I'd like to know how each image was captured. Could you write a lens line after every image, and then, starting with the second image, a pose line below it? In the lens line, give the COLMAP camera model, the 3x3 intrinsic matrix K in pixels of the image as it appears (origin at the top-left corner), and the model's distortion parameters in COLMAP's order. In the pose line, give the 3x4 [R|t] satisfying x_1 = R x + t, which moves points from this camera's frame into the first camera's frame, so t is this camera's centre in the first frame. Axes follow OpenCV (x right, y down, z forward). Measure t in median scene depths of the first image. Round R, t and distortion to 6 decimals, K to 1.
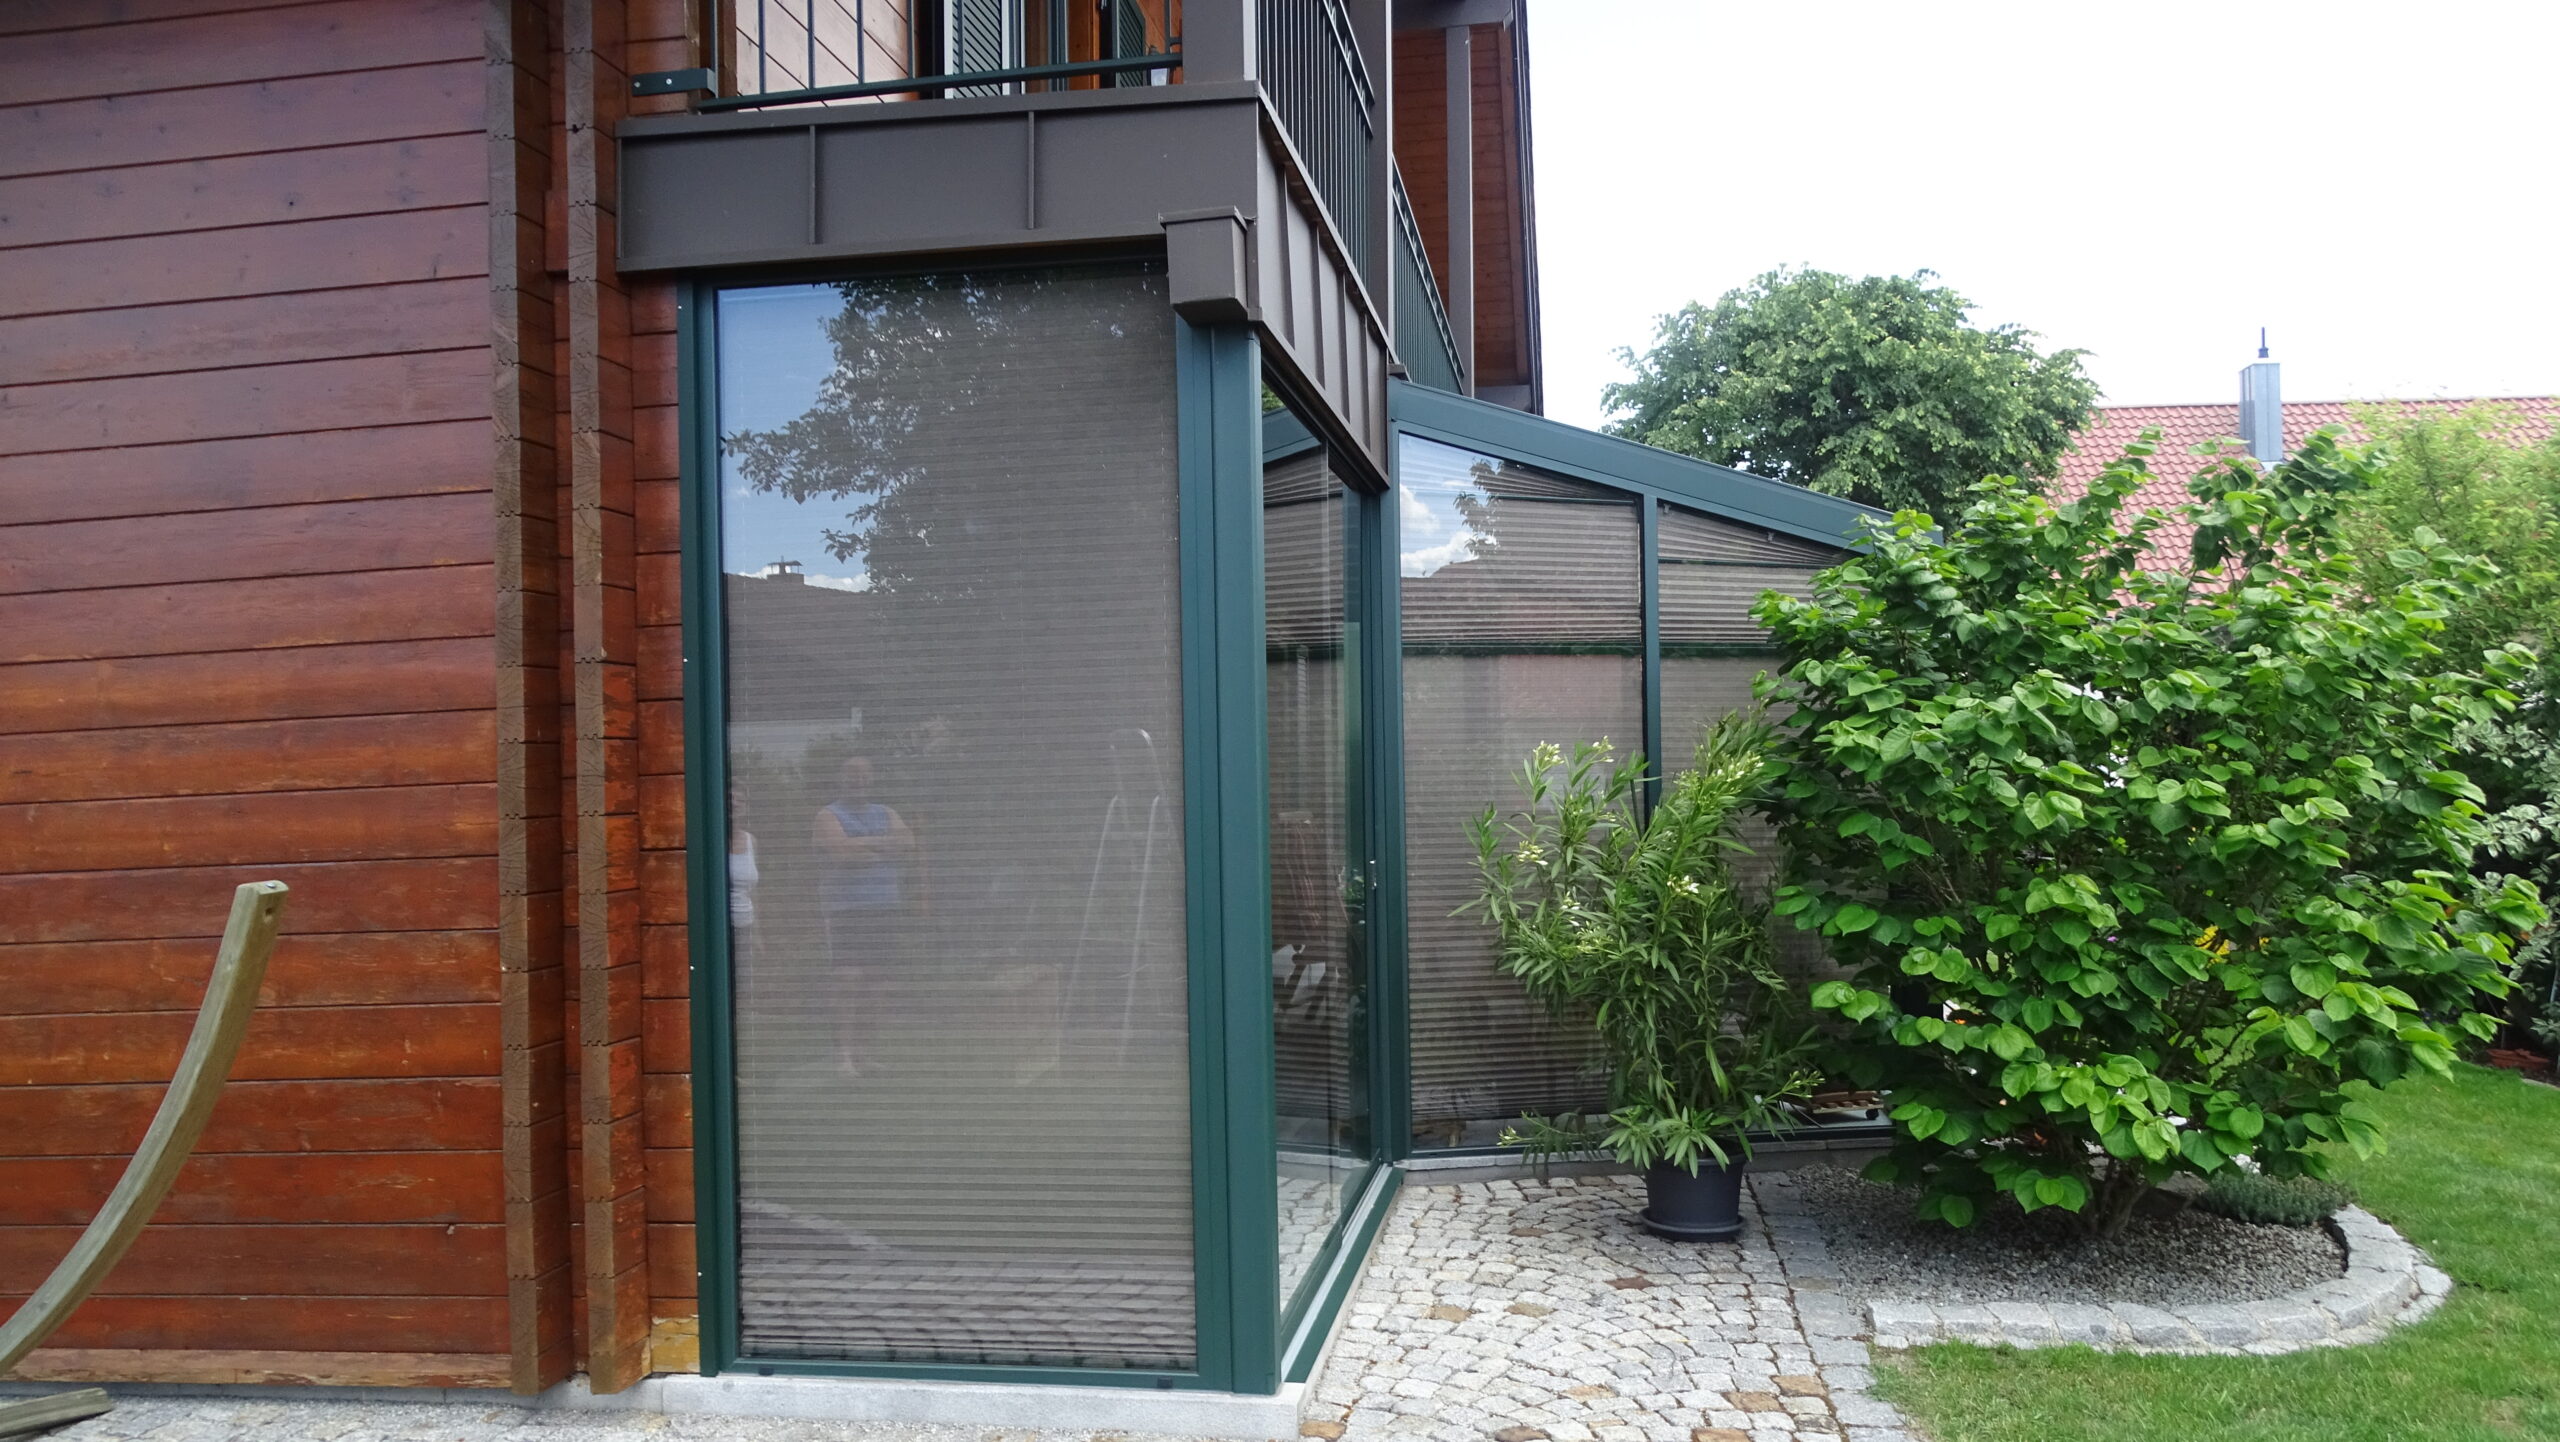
lens RADIAL K [[1836.5, 0, 1284.5], [0, 1836.5, 683.0], [0, 0, 1]] dist [0.001658, -0.007484]
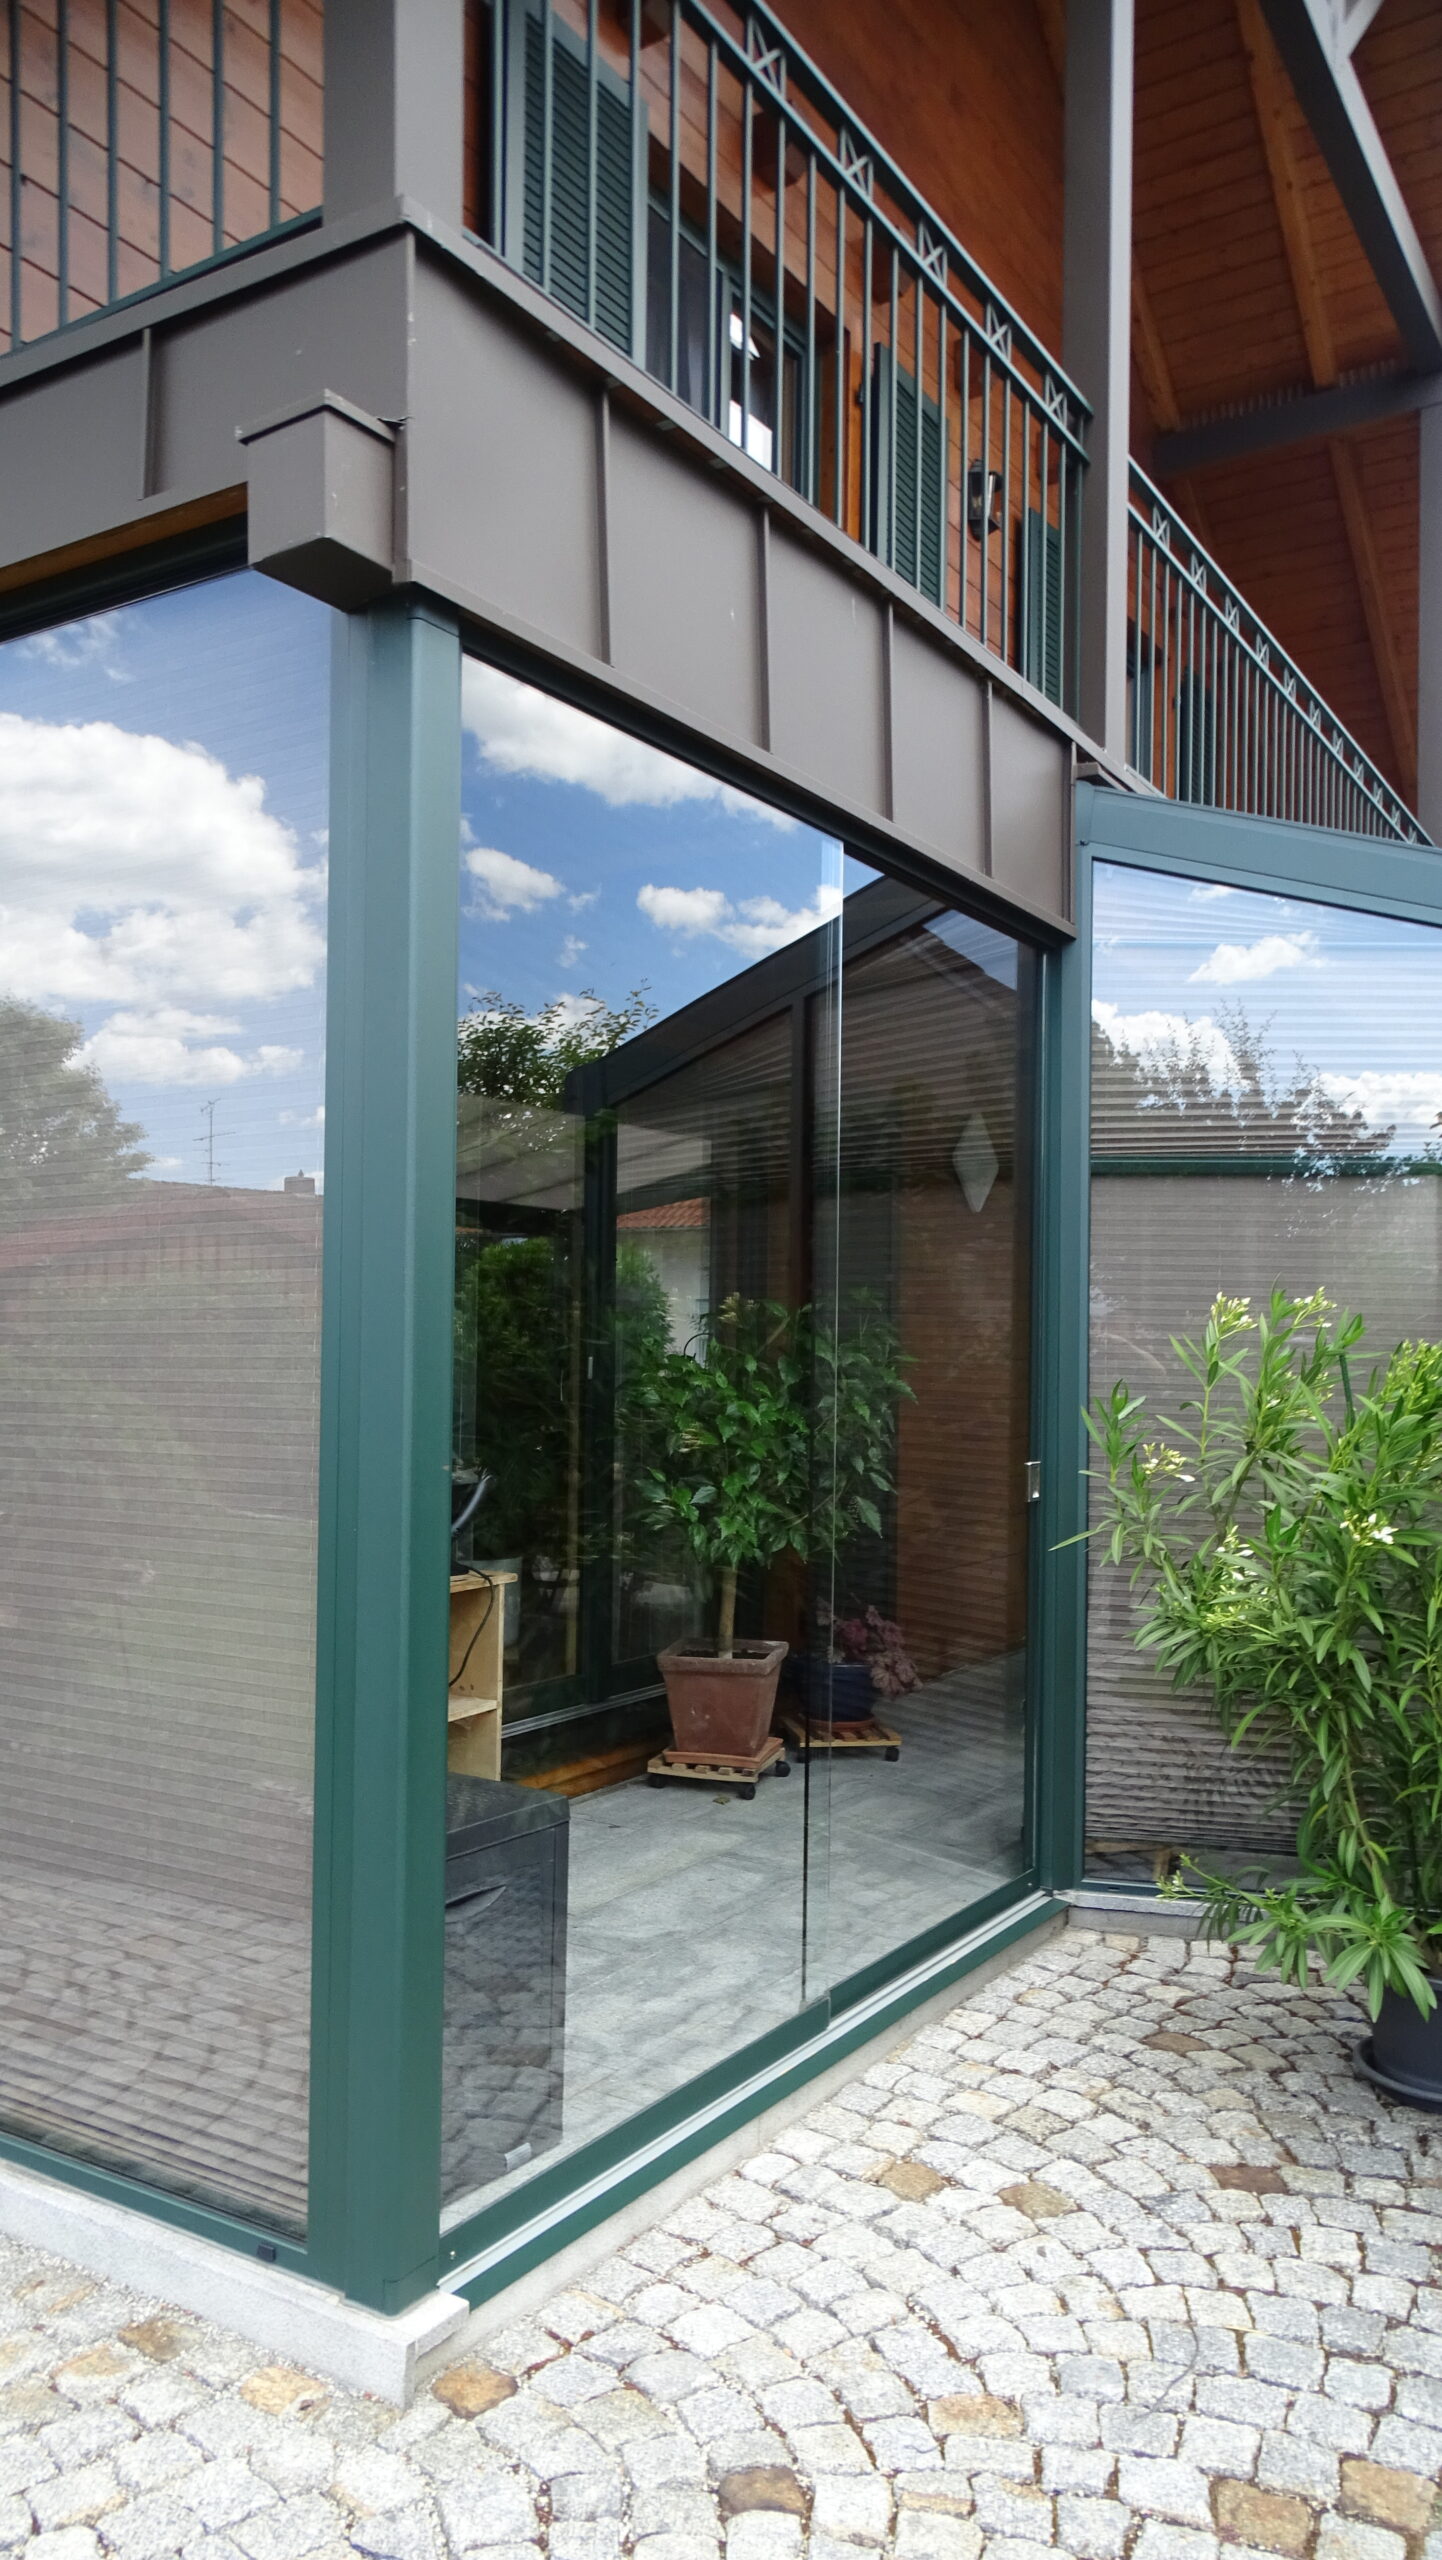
lens RADIAL K [[1836.5, 0, 683.9], [0, 1836.5, 1250.1], [0, 0, 1]] dist [0.001658, -0.007484]
pose [[0.920163, 0.012180, -0.391345, 0.243389], [-0.014736, 0.999885, -0.003530, 0.022977], [0.391257, 0.009015, 0.920237, 0.352730]]
